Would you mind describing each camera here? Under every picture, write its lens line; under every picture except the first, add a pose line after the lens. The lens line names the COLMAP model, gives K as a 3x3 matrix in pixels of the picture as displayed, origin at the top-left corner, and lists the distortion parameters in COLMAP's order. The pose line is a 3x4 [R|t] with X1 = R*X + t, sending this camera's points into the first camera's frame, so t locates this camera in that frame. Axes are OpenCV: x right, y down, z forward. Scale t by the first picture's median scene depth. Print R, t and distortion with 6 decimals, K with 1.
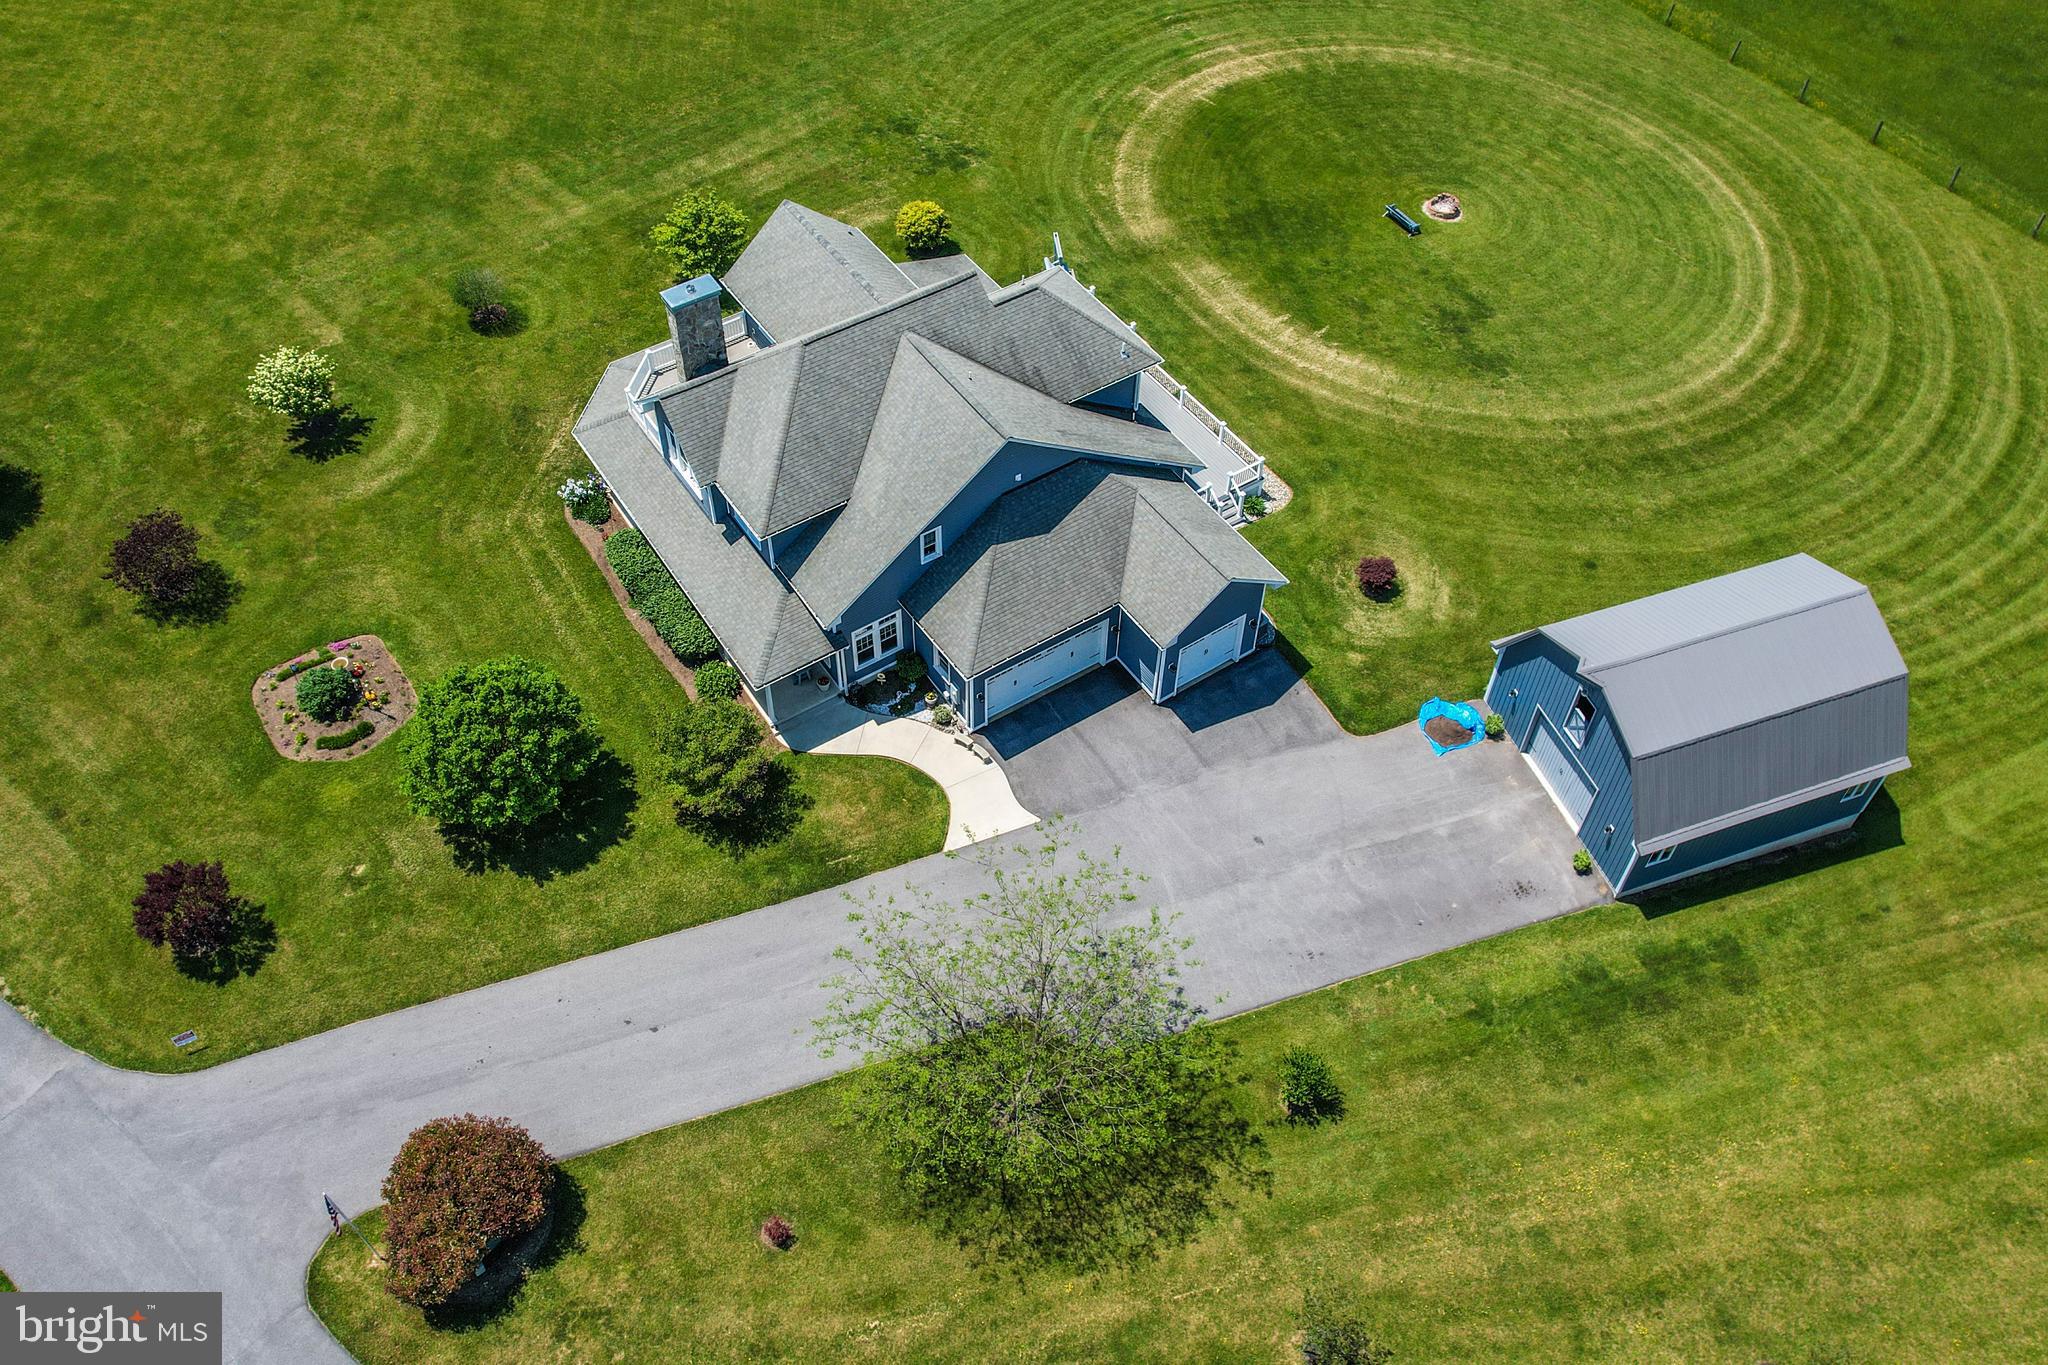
lens RADIAL K [[1652.9, 0, 972.2], [0, 1652.9, 651.1], [0, 0, 1]] dist [-0.054727, -0.005642]
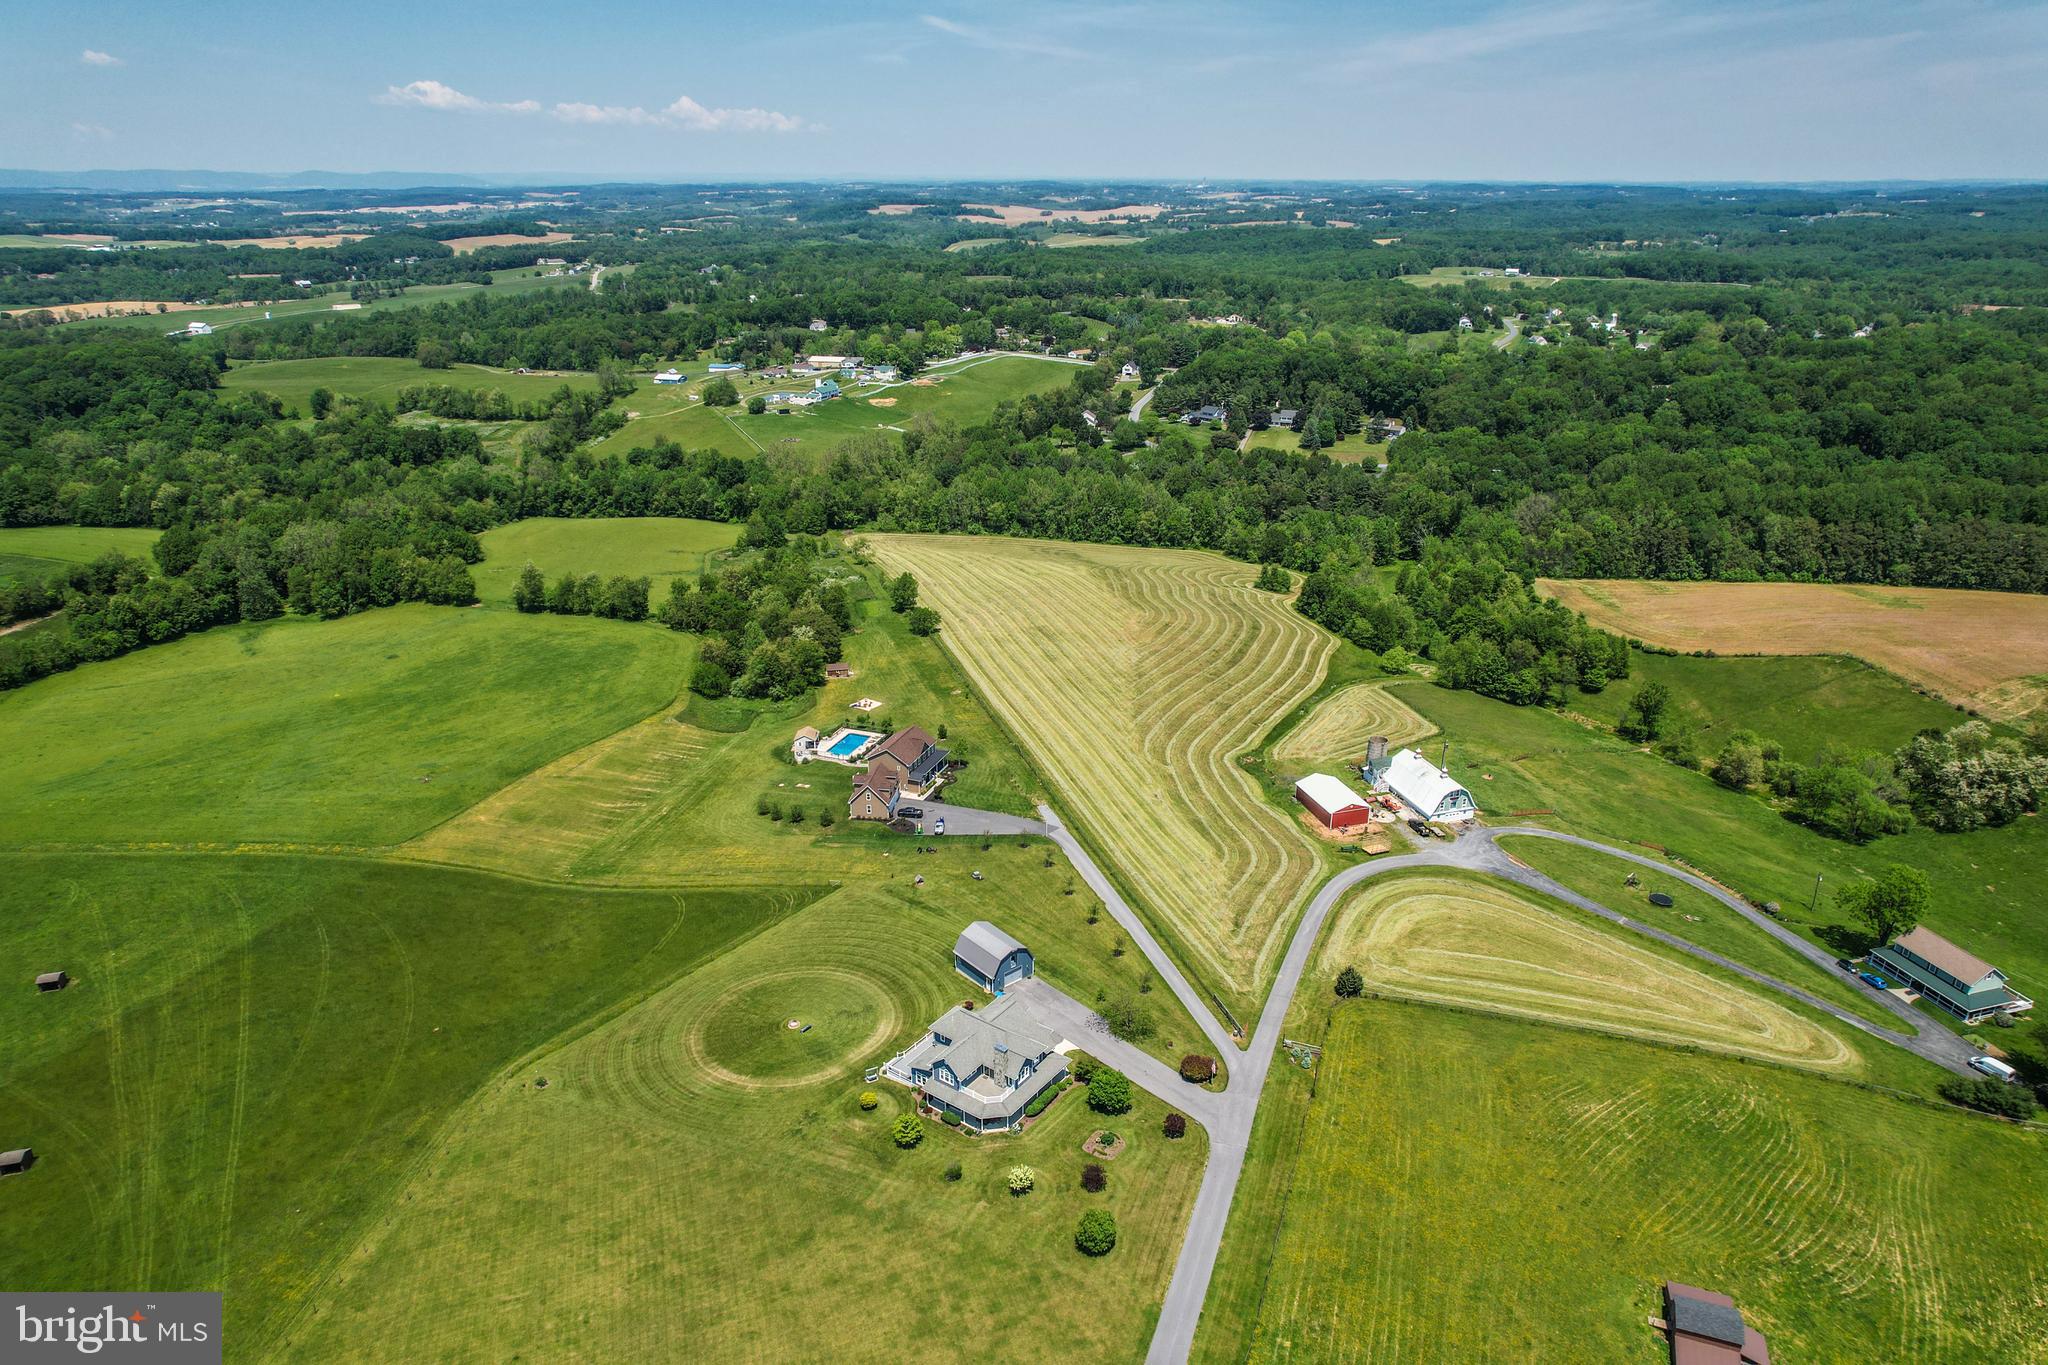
lens RADIAL K [[1303.7, 0, 1019.8], [0, 1303.7, 700.6], [0, 0, 1]] dist [-0.088655, 0.088119]
pose [[-0.361795, -0.347299, 0.865152, -2.596260], [0.710933, 0.497532, 0.497028, -2.153789], [-0.603058, 0.794887, 0.066902, 0.087083]]
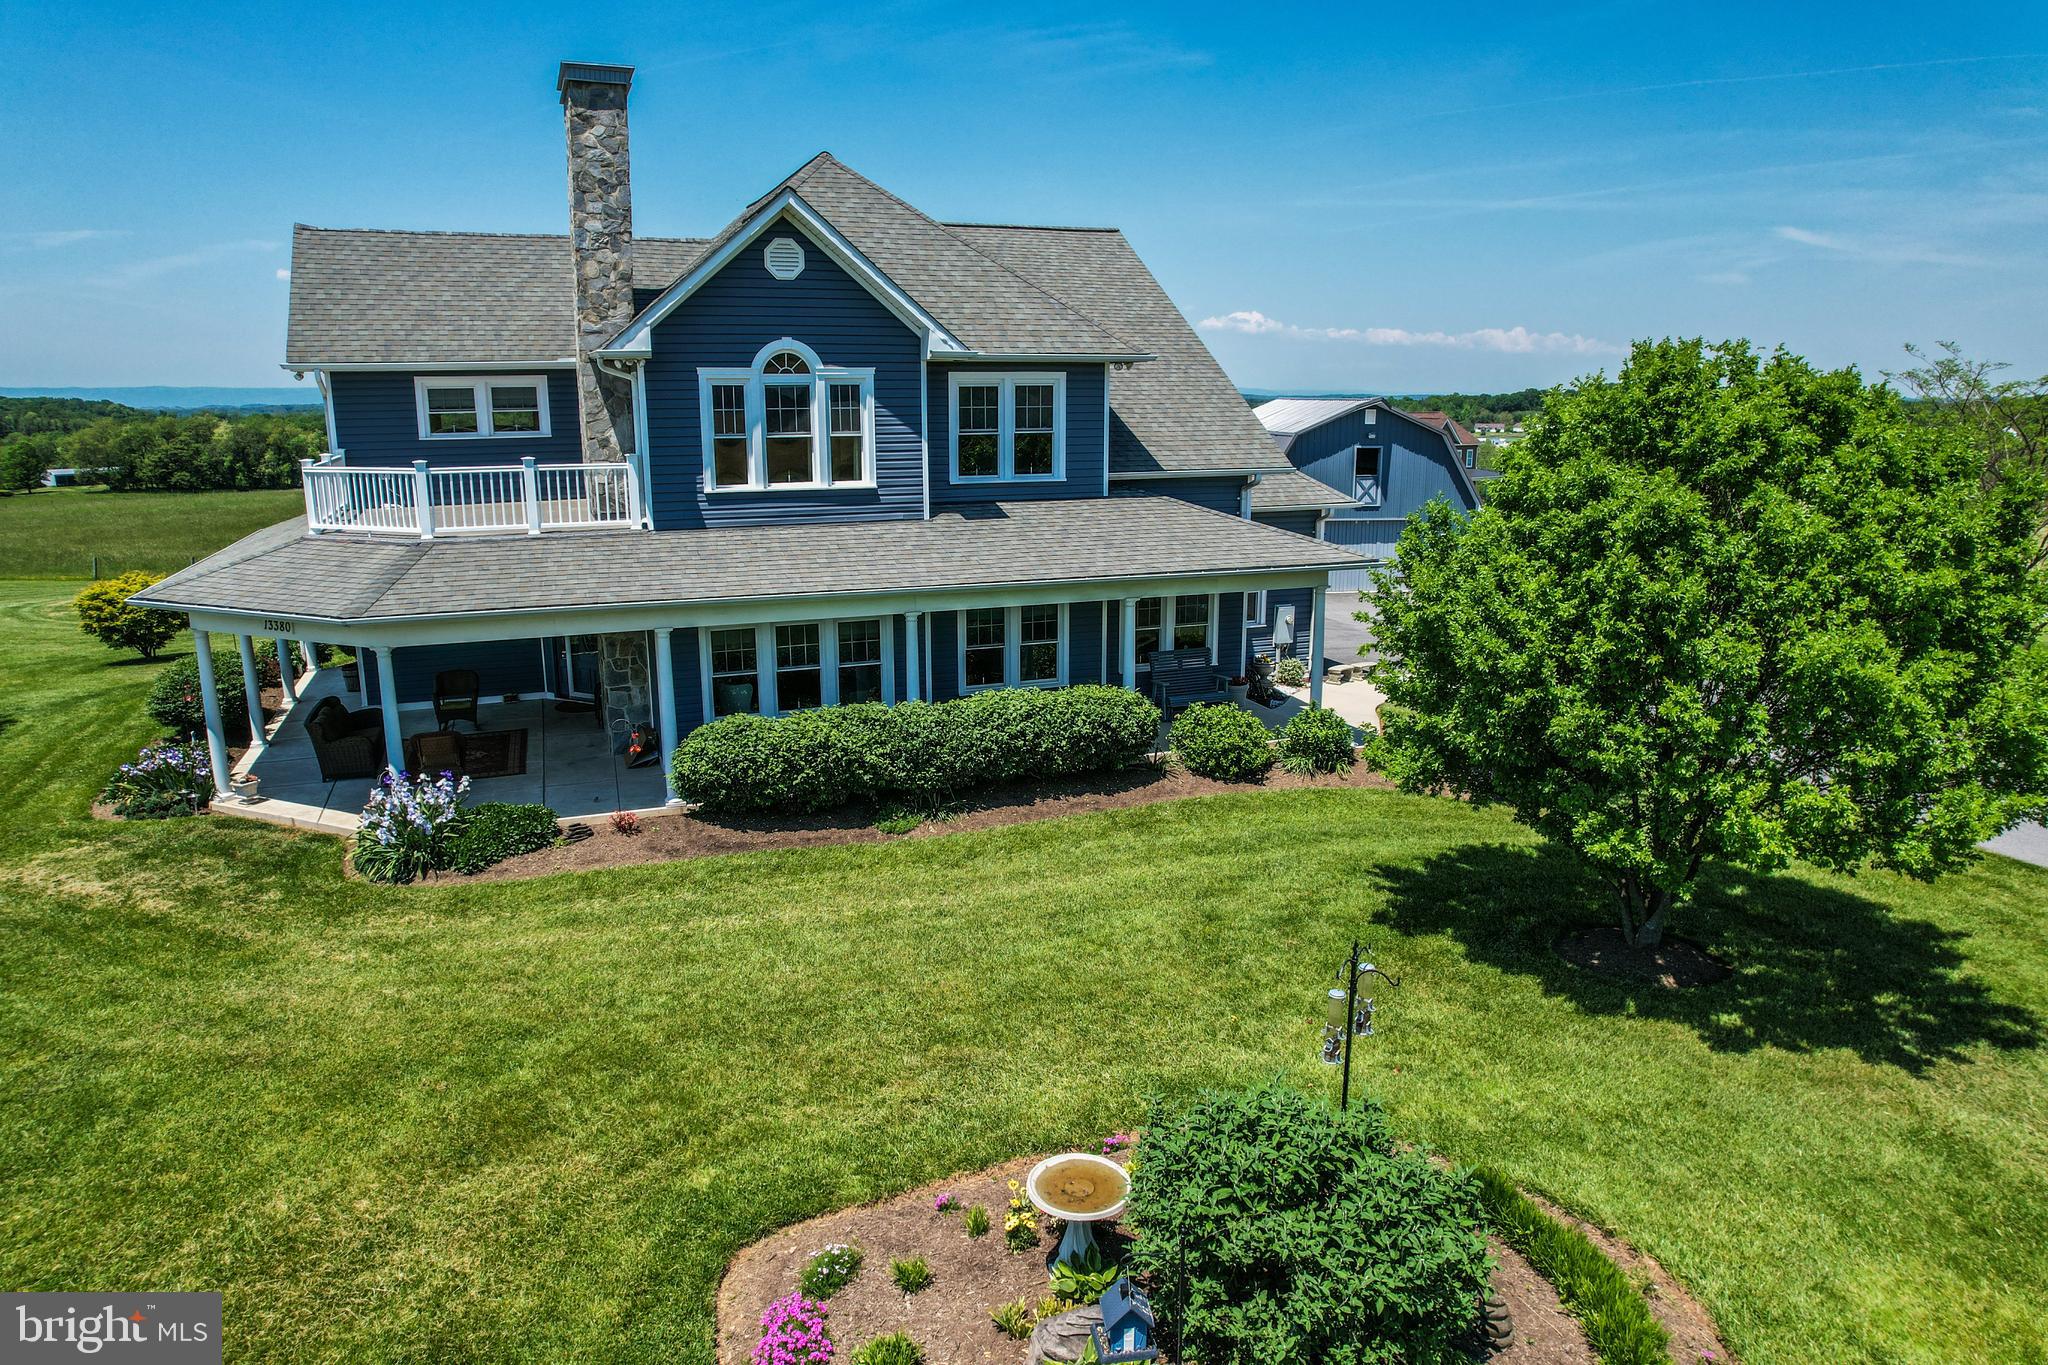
lens RADIAL K [[1303.8, 0, 1022.9], [0, 1303.8, 699.9], [0, 0, 1]] dist [-0.072265, 0.064629]
pose [[0.197686, -0.217154, 0.955910, -0.497658], [0.747228, 0.664558, -0.003562, -0.027570], [-0.634484, 0.714987, 0.293637, 0.935062]]
